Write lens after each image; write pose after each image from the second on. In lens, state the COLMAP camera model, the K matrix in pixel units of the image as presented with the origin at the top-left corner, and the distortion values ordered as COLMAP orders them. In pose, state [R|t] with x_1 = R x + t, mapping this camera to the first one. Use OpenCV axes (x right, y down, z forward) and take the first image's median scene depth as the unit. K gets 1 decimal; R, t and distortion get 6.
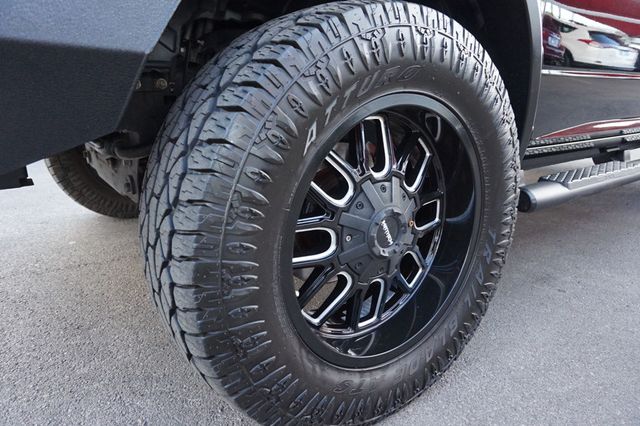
lens RADIAL K [[457.3, 0, 319.3], [0, 457.3, 217.3], [0, 0, 1]] dist [-0.000325, 0.000431]
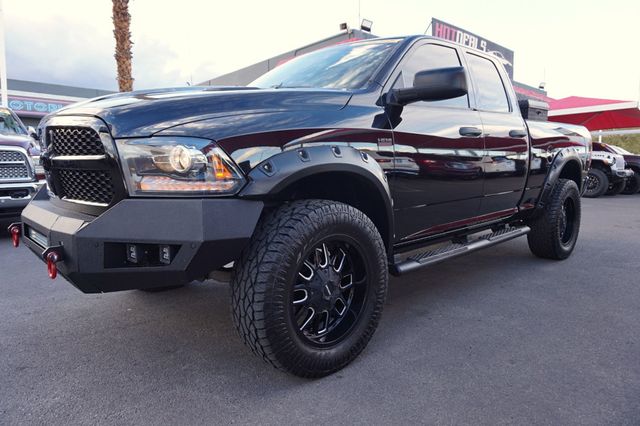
lens RADIAL K [[457.3, 0, 319.3], [0, 457.3, 217.3], [0, 0, 1]] dist [-0.000325, 0.000431]
pose [[0.993218, -0.035983, 0.110562, -0.152237], [0.050995, 0.989380, -0.136110, -0.019780], [-0.104491, 0.140825, 0.984505, -1.441993]]
